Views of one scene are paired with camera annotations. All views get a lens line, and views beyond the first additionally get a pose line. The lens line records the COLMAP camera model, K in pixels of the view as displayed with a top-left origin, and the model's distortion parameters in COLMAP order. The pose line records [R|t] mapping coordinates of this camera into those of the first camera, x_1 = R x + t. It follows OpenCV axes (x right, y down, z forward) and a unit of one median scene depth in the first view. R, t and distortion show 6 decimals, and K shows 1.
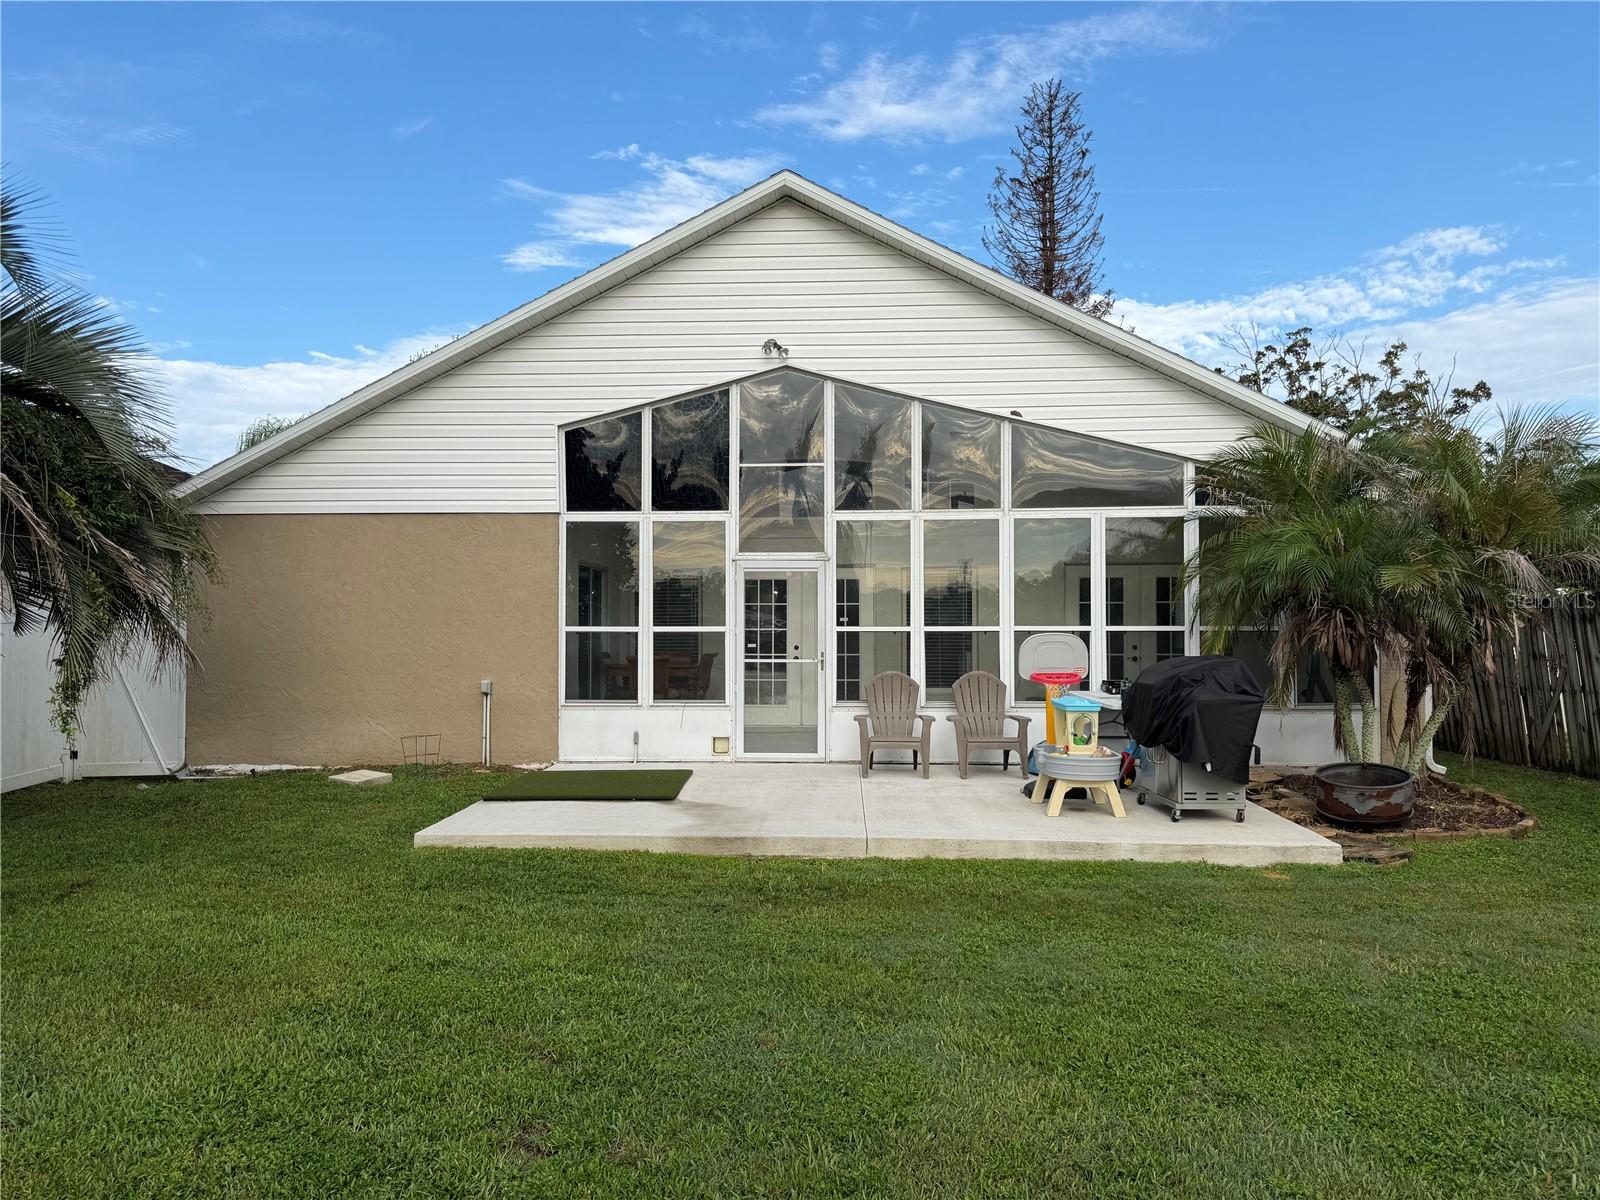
lens RADIAL K [[1123.4, 0, 790.5], [0, 1123.4, 602.1], [0, 0, 1]] dist [0.059218, -0.074181]
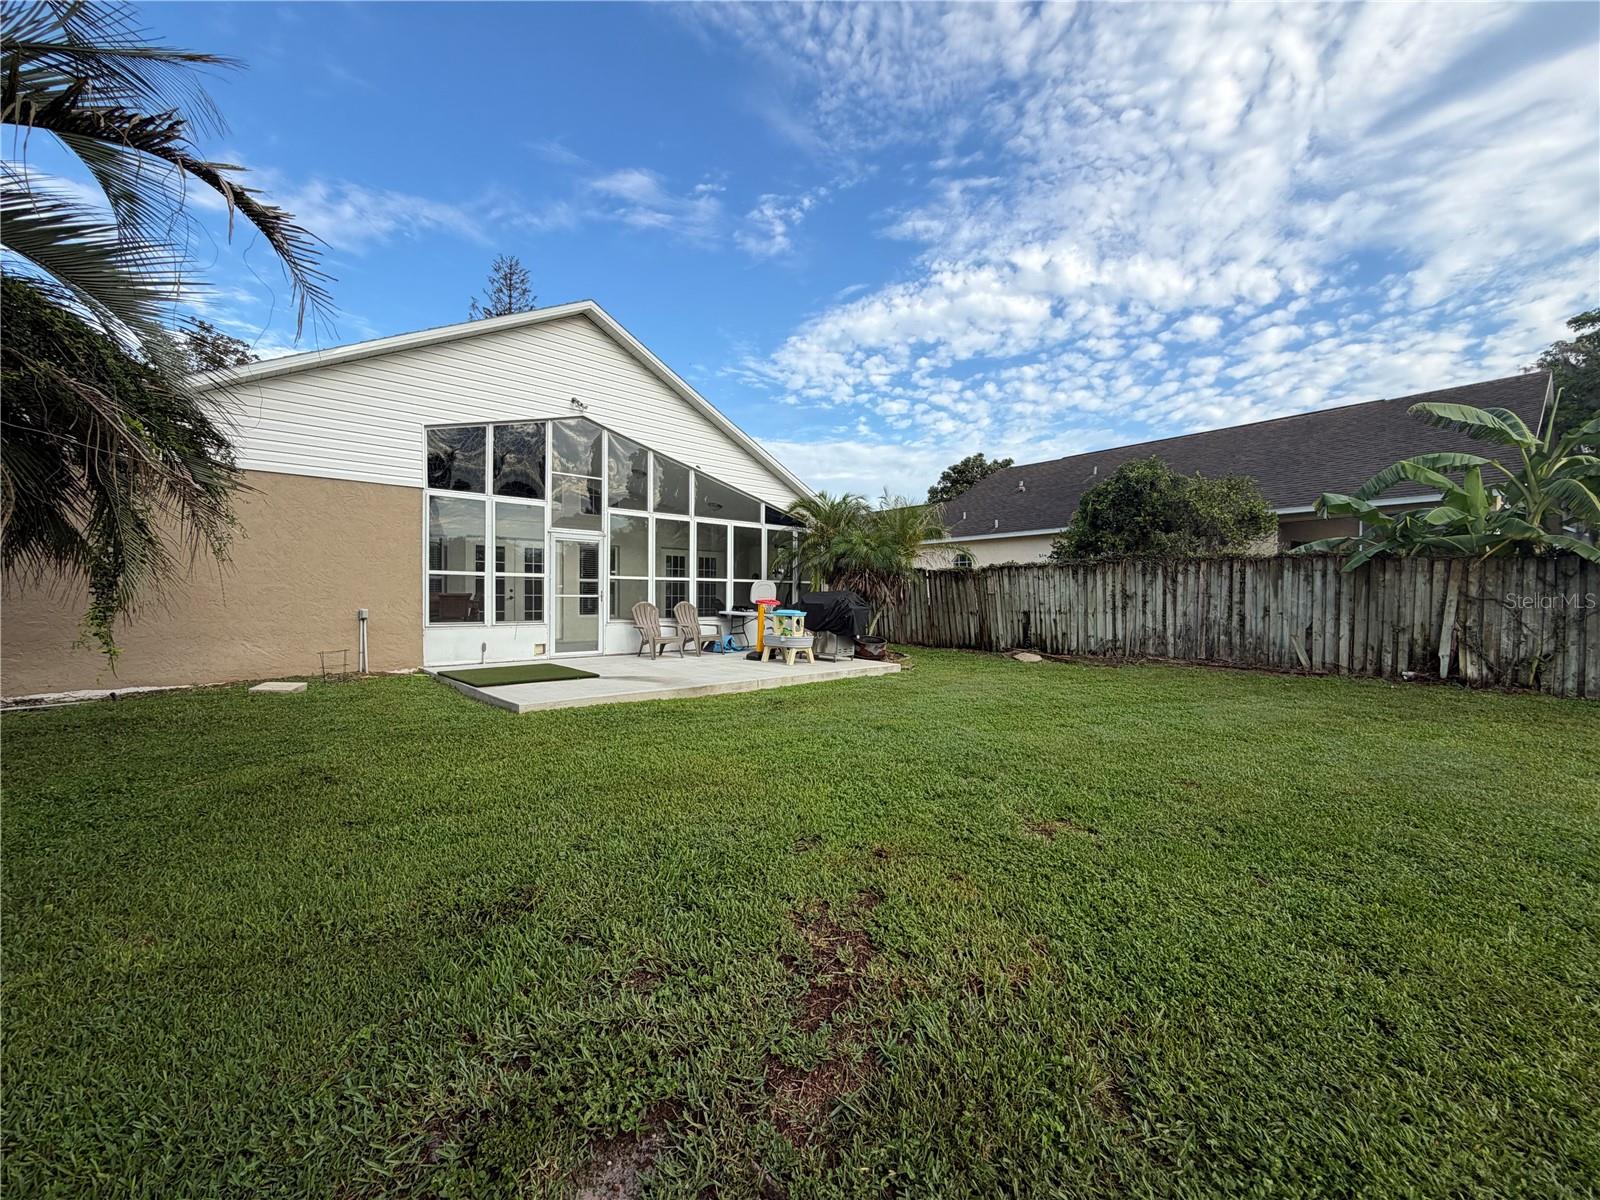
lens RADIAL K [[639.1, 0, 795.8], [0, 639.1, 602.0], [0, 0, 1]] dist [0.000763, 0.000035]
pose [[0.691874, -0.000726, 0.722018, -0.485414], [-0.026998, 0.999274, 0.026875, 0.028662], [-0.721514, -0.038087, 0.691352, 0.123312]]
